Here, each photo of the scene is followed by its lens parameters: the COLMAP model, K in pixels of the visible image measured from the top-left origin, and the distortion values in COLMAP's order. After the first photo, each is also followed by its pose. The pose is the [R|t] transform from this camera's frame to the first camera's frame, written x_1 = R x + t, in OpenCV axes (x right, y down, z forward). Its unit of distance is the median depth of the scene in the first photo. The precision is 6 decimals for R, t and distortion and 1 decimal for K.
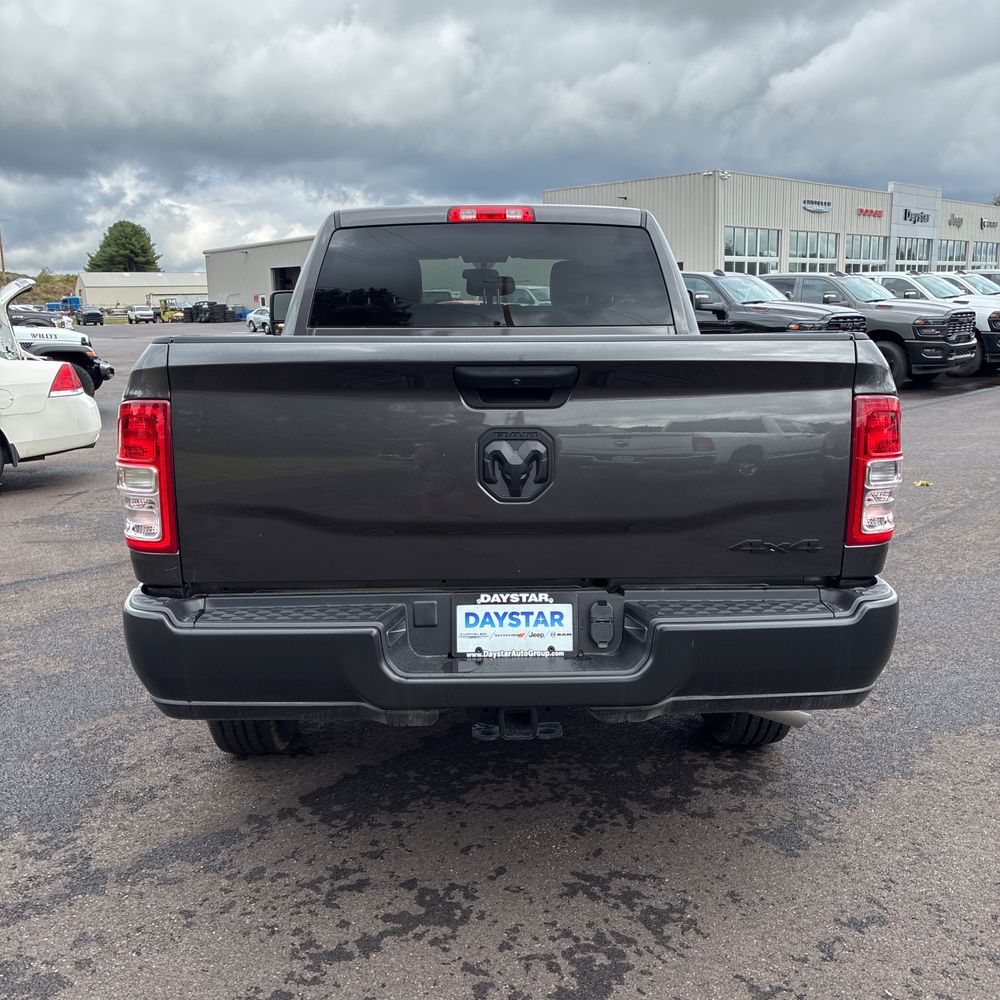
lens RADIAL K [[997.9, 0, 503.9], [0, 997.9, 524.9], [0, 0, 1]] dist [0.022331, -0.003950]
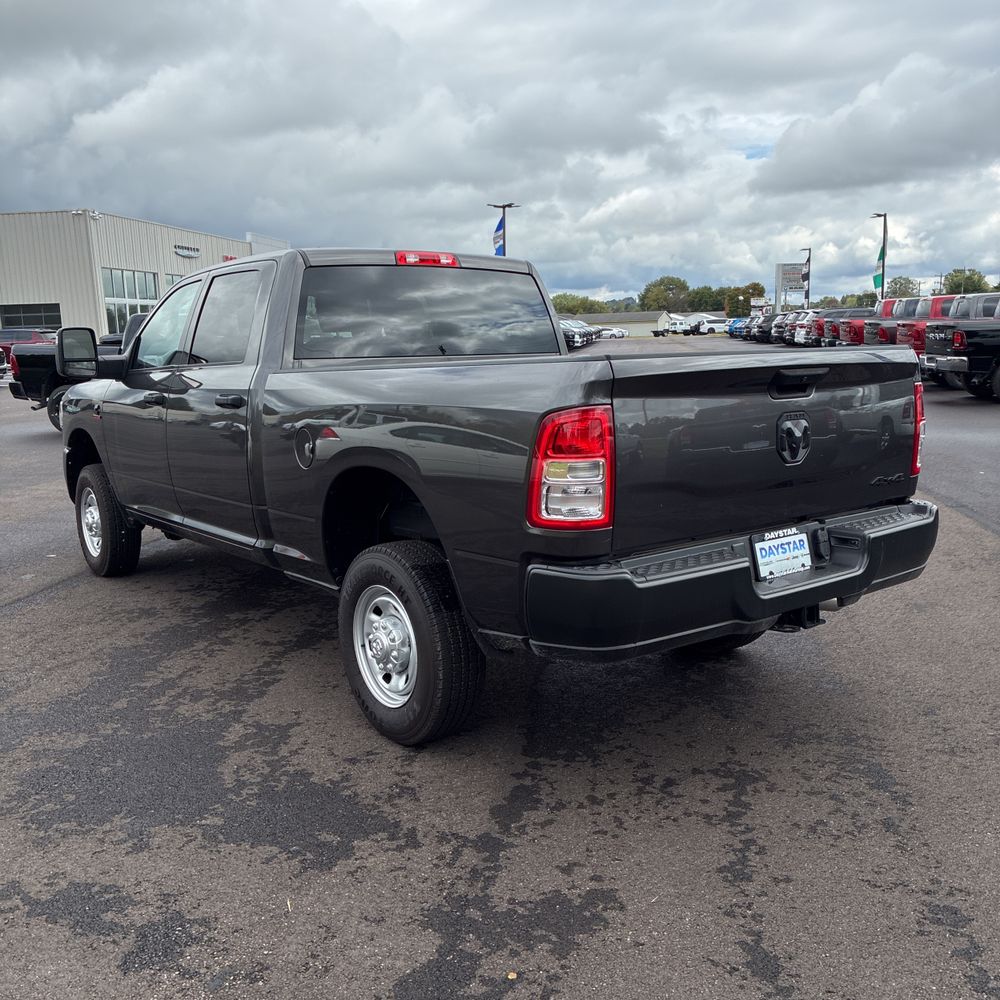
lens RADIAL K [[997.9, 0, 503.9], [0, 997.9, 524.9], [0, 0, 1]] dist [0.022331, -0.003950]
pose [[0.811670, -0.114140, 0.572856, -1.110266], [0.137814, 0.990456, 0.002080, 0.003698], [-0.567626, 0.077259, 0.819653, 0.054945]]
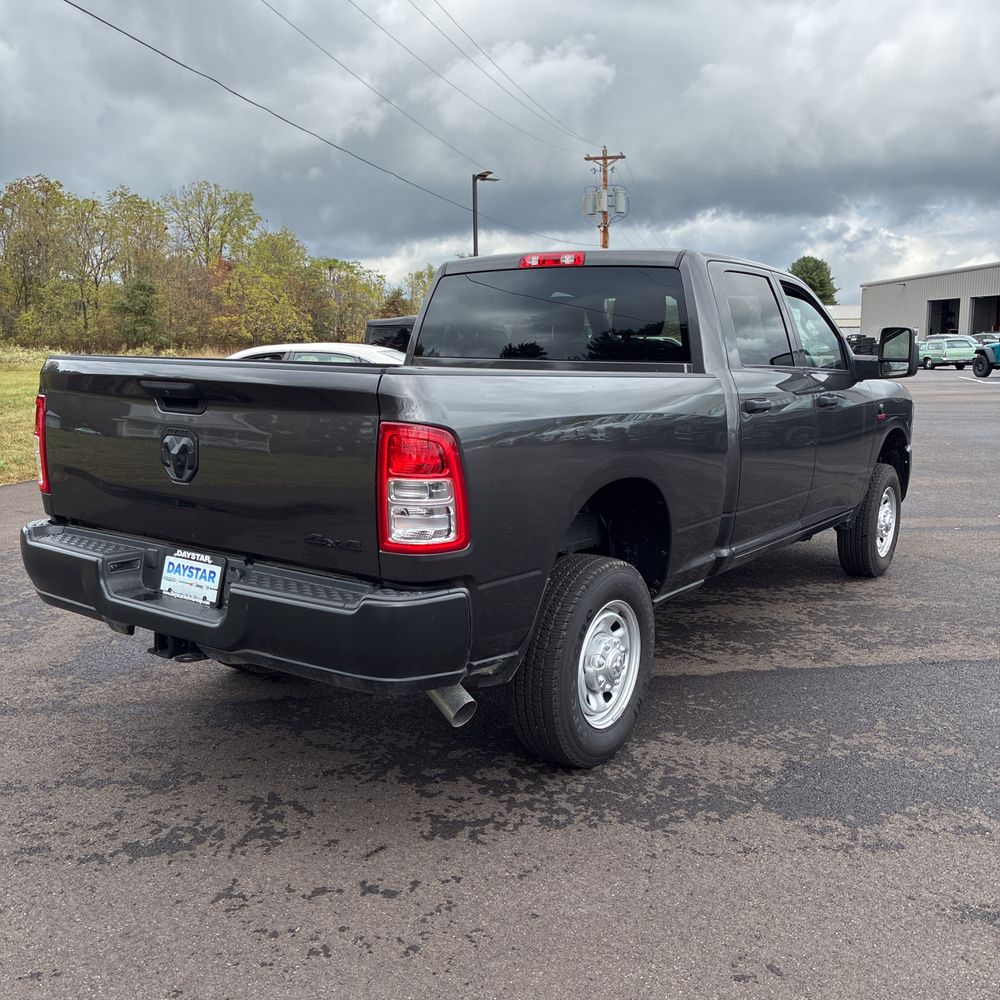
lens RADIAL K [[997.9, 0, 503.9], [0, 997.9, 524.9], [0, 0, 1]] dist [0.022331, -0.003950]
pose [[0.803758, 0.124198, -0.581848, 1.103321], [-0.142505, 0.989689, 0.014400, -0.045887], [0.577638, 0.071342, 0.813170, 0.147495]]
